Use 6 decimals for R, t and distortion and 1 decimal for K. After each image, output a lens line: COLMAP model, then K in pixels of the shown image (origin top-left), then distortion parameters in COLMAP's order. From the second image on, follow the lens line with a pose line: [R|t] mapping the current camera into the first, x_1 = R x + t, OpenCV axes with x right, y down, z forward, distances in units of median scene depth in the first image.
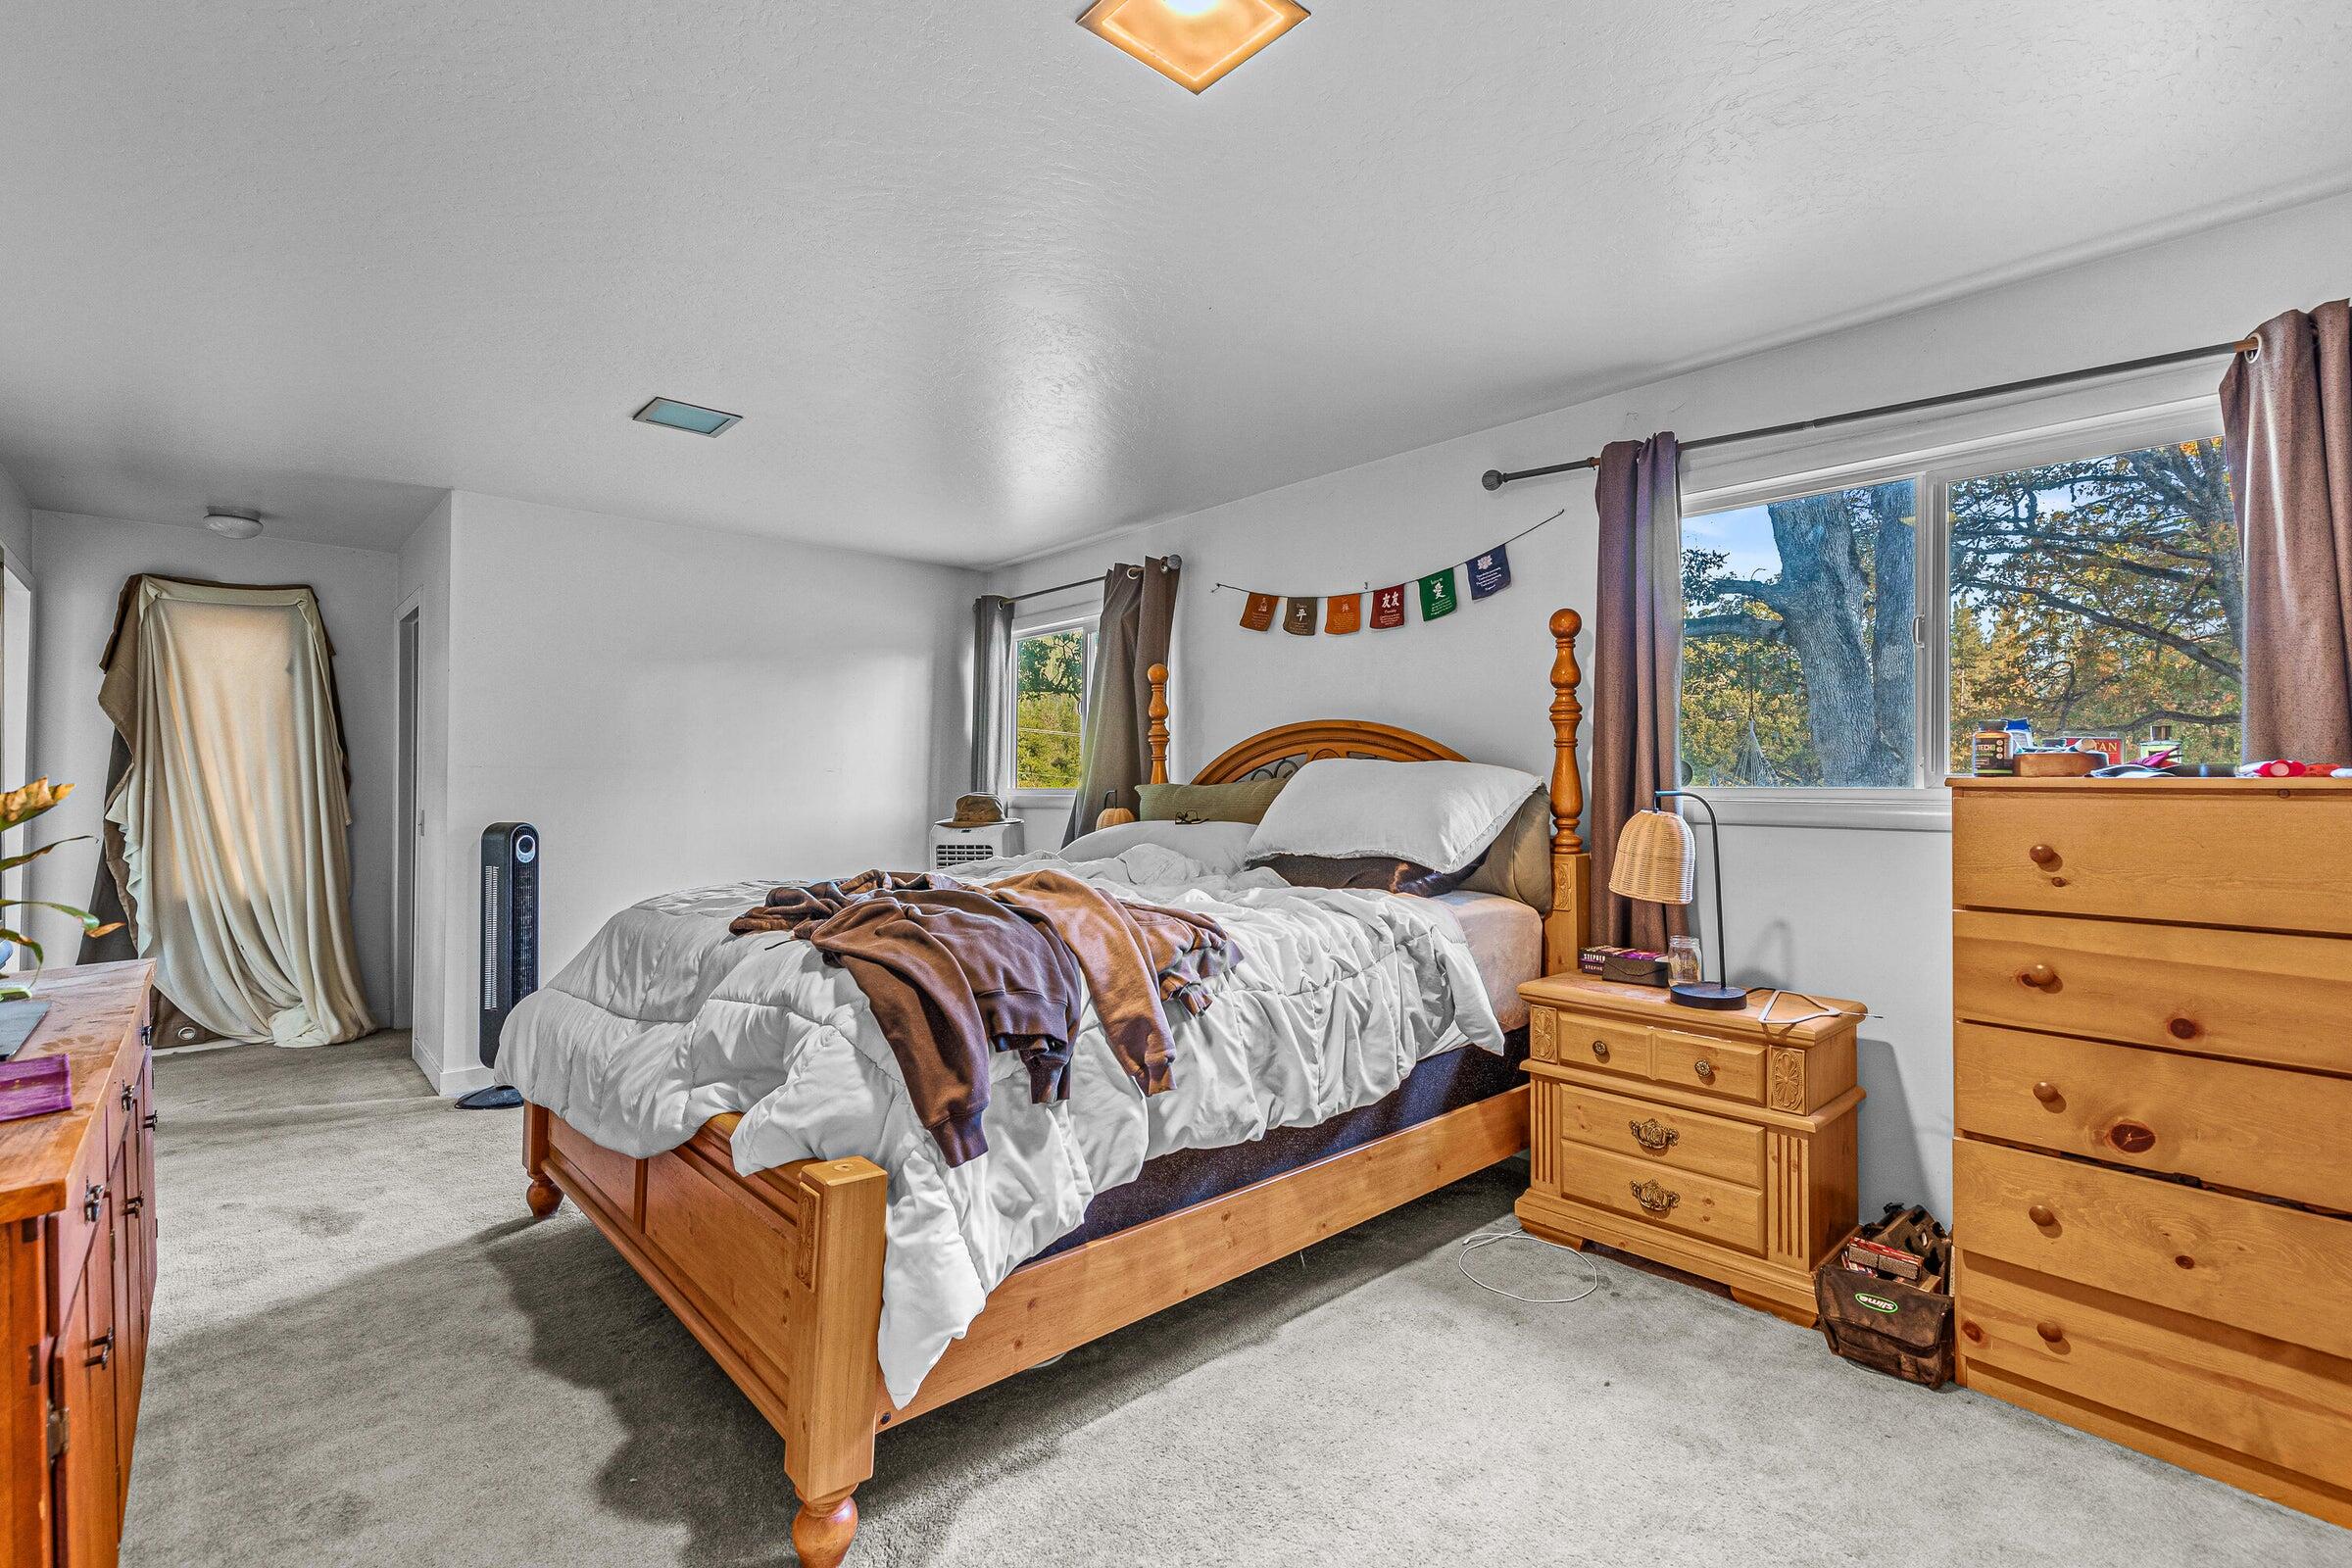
lens RADIAL K [[1074.2, 0, 1187.8], [0, 1074.2, 779.7], [0, 0, 1]] dist [0.012237, -0.002366]
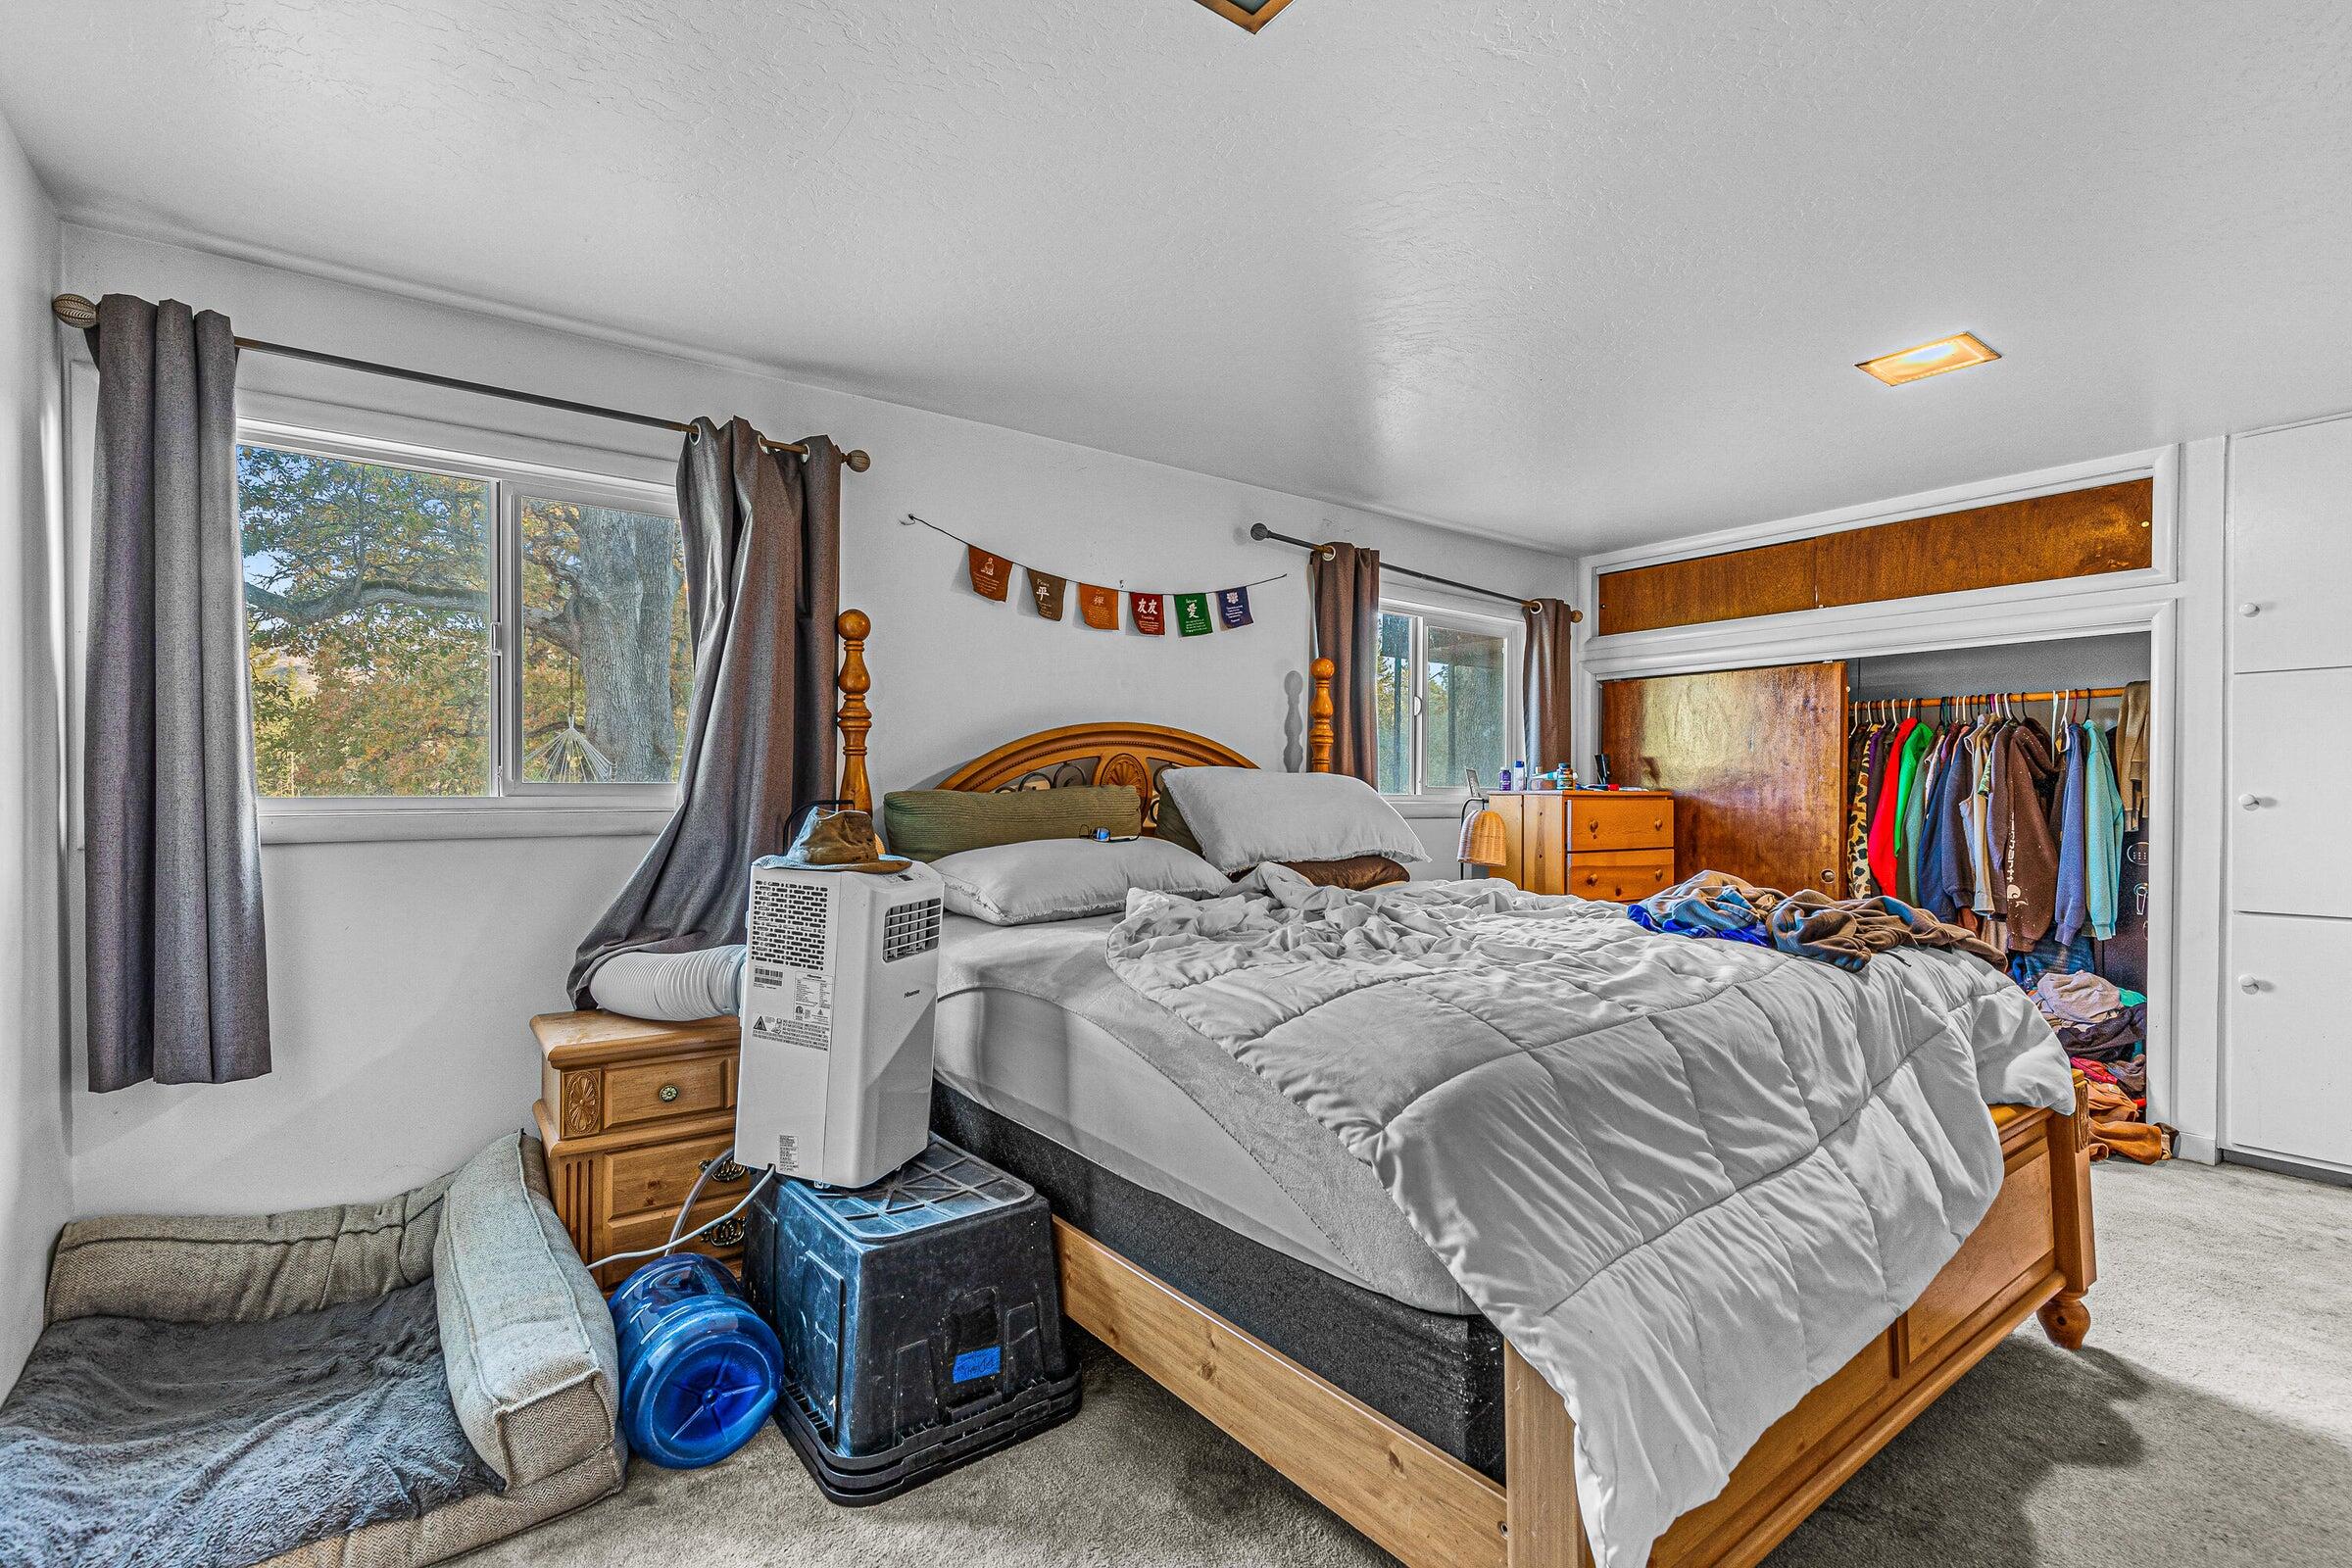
lens RADIAL K [[1074.2, 0, 1185.7], [0, 1074.2, 799.6], [0, 0, 1]] dist [0.012237, -0.002366]
pose [[0.083162, -0.009371, 0.996492, -0.804754], [-0.008305, 0.999915, 0.010096, 0.001447], [-0.996501, -0.009116, 0.083077, 0.884322]]
